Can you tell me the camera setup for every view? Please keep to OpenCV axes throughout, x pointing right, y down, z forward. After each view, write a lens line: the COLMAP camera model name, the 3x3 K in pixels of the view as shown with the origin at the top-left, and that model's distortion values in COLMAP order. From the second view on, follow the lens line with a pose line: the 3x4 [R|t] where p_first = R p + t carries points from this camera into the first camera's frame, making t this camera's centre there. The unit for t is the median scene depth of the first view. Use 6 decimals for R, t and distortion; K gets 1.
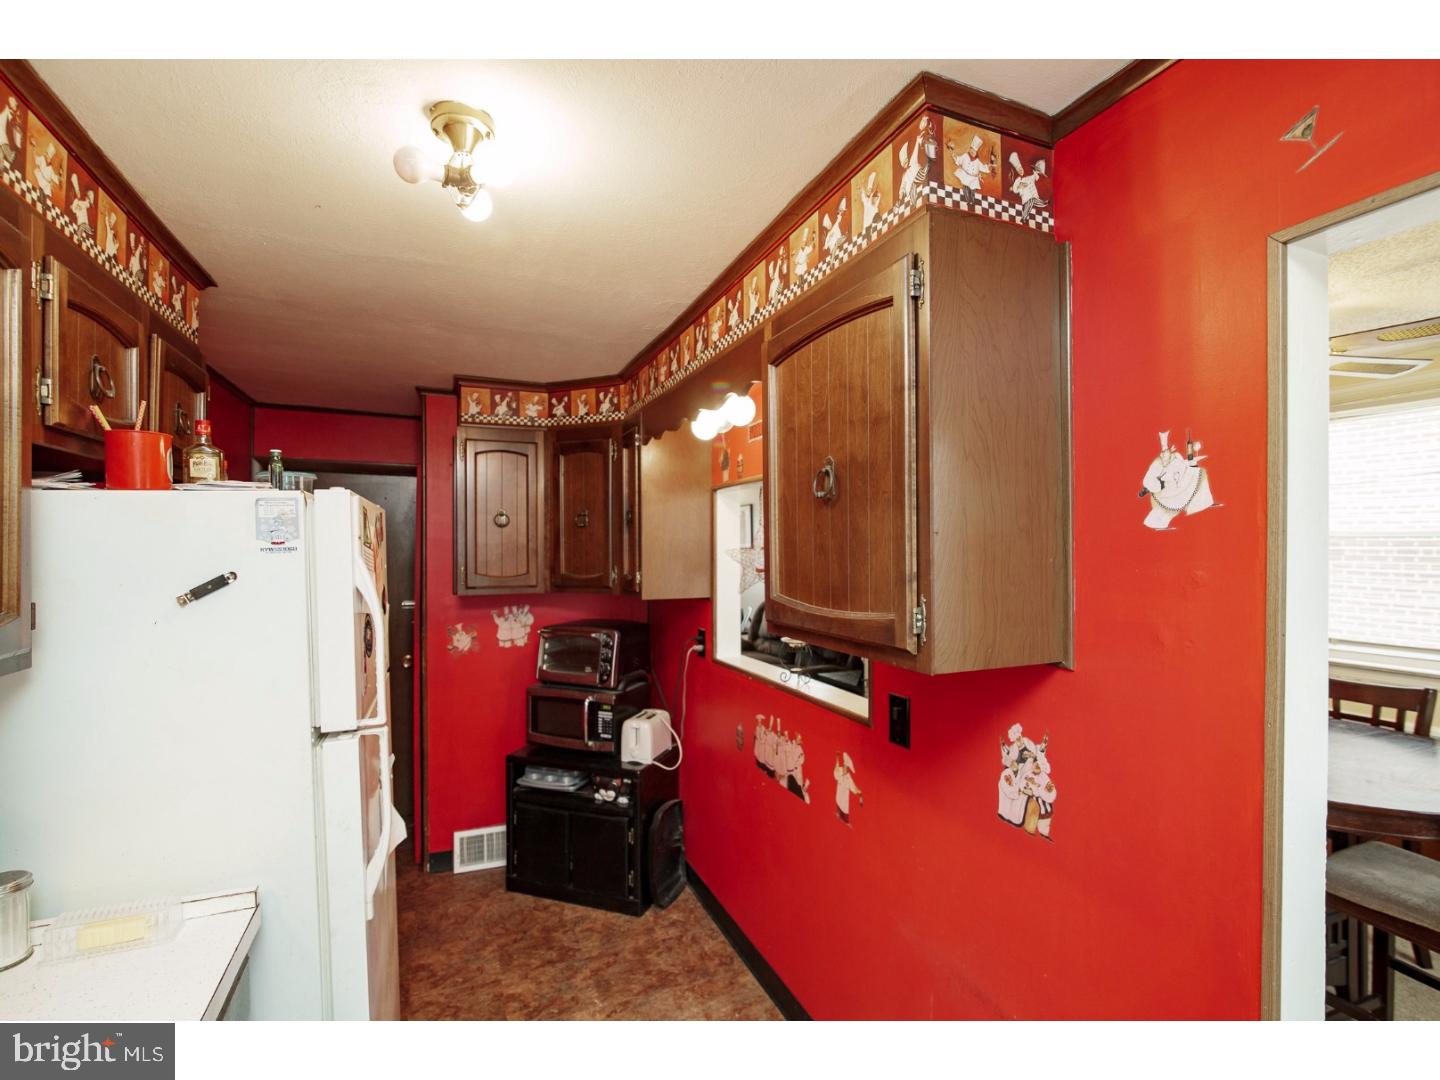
lens RADIAL K [[659.6, 0, 723.0], [0, 659.6, 545.6], [0, 0, 1]] dist [-0.014007, 0.000356]
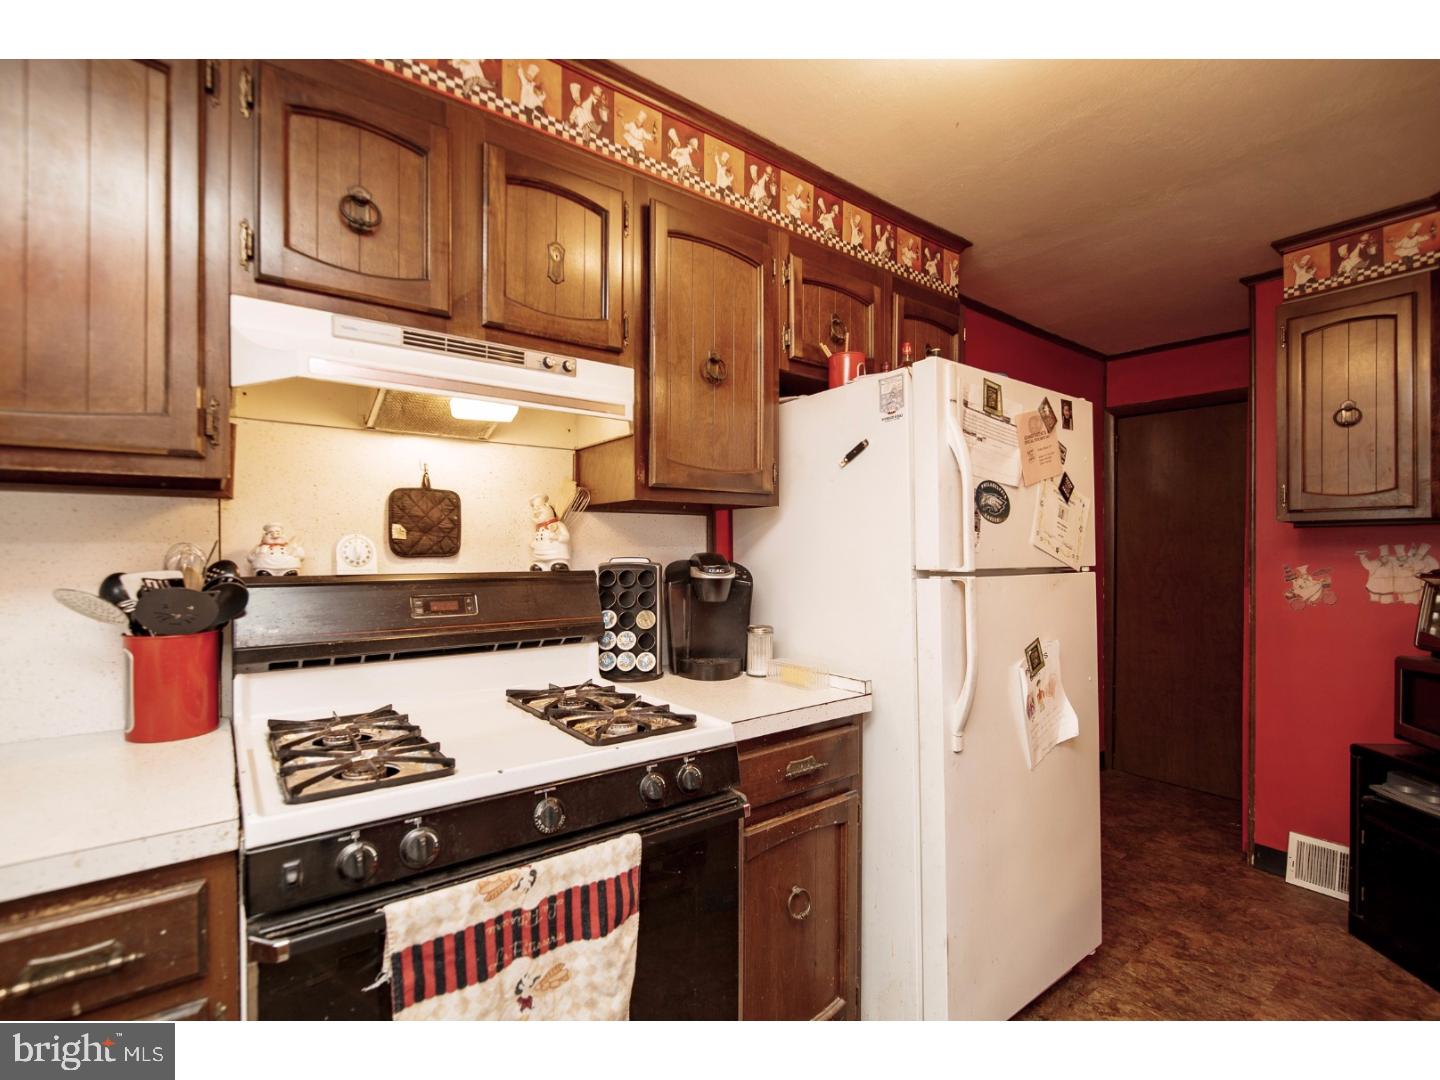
lens RADIAL K [[663.6, 0, 722.5], [0, 663.6, 551.6], [0, 0, 1]] dist [-0.011993, 0.001308]
pose [[0.248588, 0.003919, -0.968601, 0.193022], [0.000348, 0.999991, 0.004135, 0.107423], [0.968609, -0.001365, 0.248584, 0.160849]]
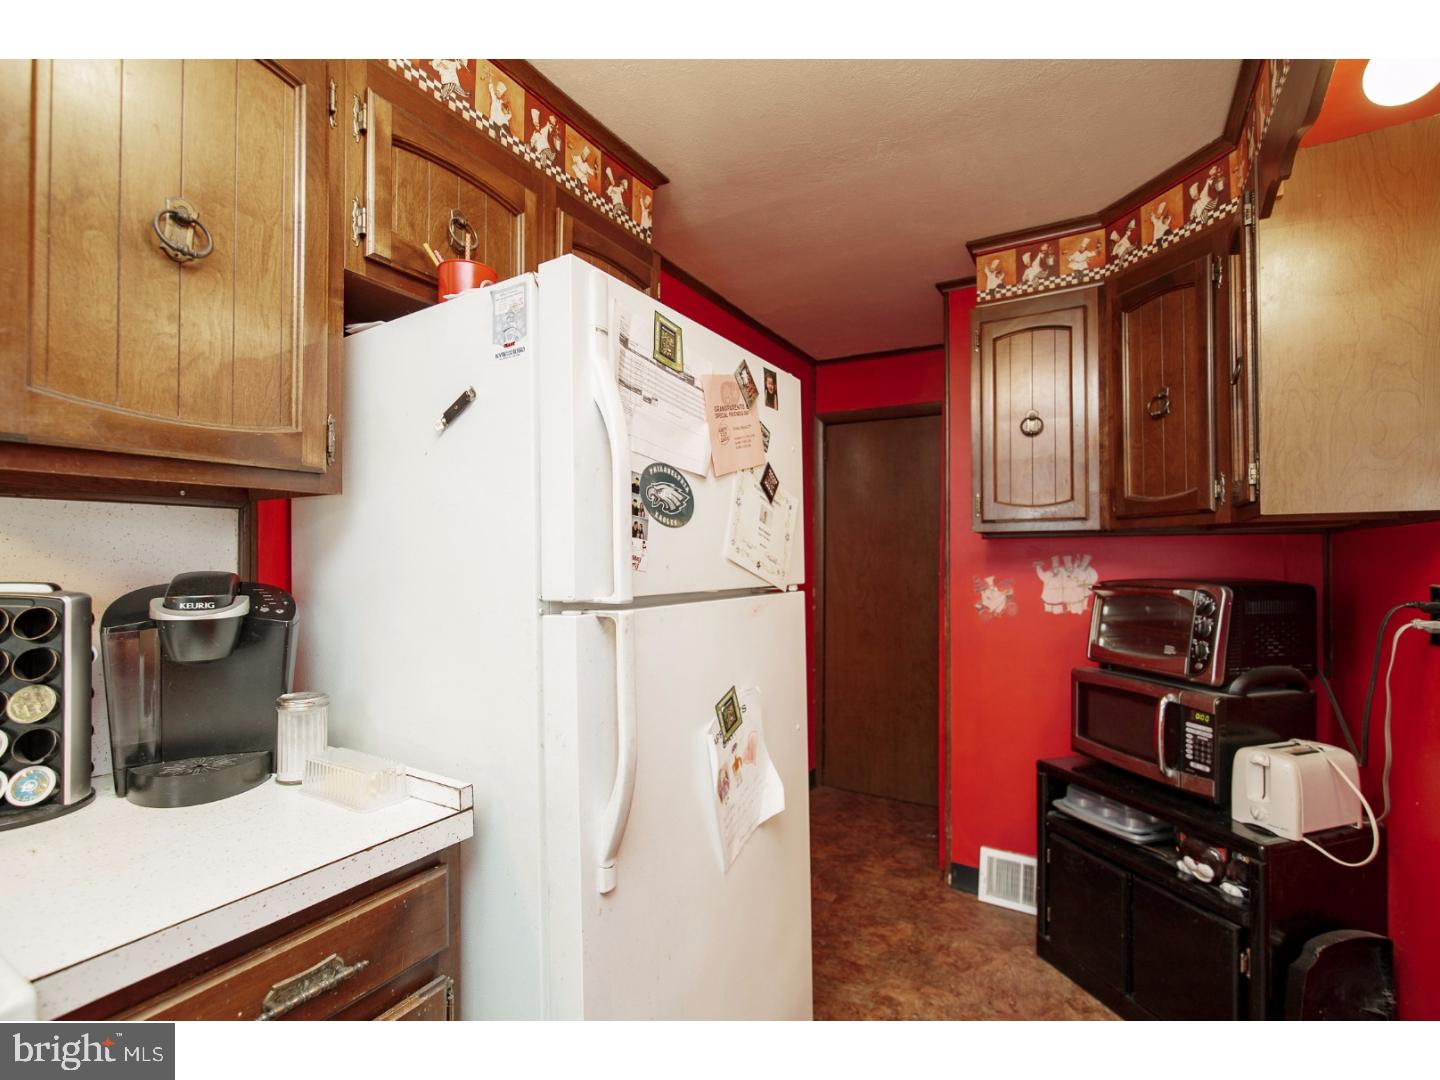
lens RADIAL K [[662.7, 0, 724.2], [0, 662.7, 550.8], [0, 0, 1]] dist [-0.010504, 0.001506]
pose [[0.596602, -0.005928, -0.802515, 0.036919], [-0.000224, 0.999971, -0.007554, 0.102589], [0.802537, 0.004686, 0.596584, 0.315026]]
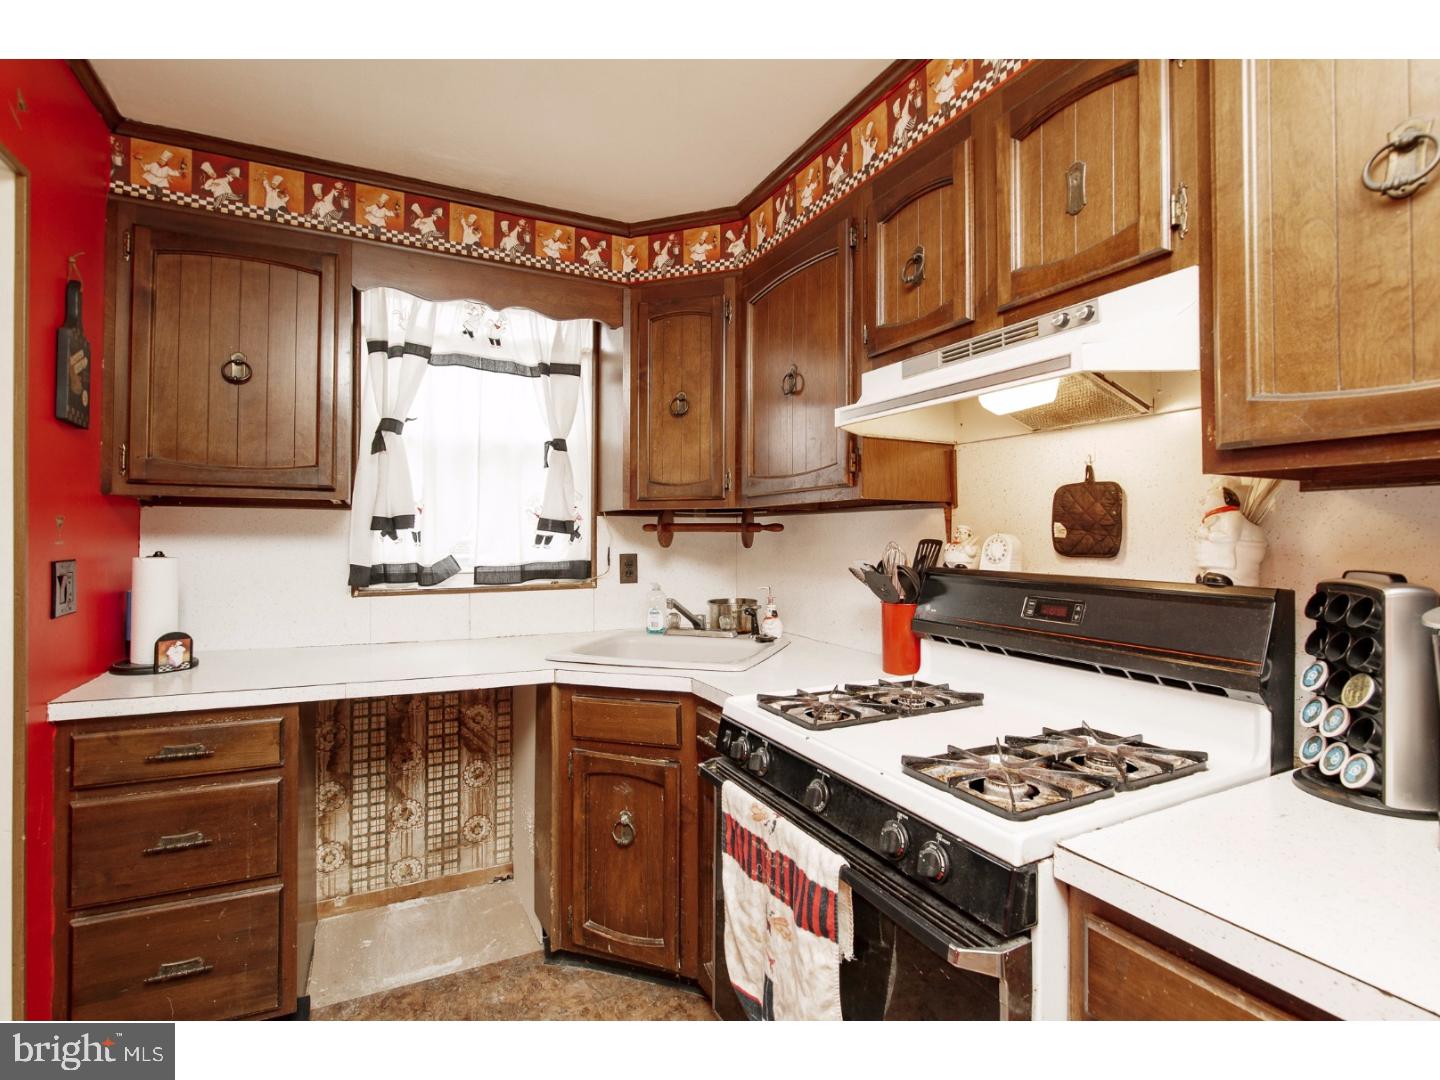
lens RADIAL K [[673.2, 0, 720.2], [0, 673.2, 532.9], [0, 0, 1]] dist [-0.012998, -0.000233]
pose [[-0.997283, -0.004081, -0.073552, -0.073028], [-0.003817, 0.999986, -0.003727, 0.098783], [0.073566, -0.003437, -0.997284, 0.528255]]
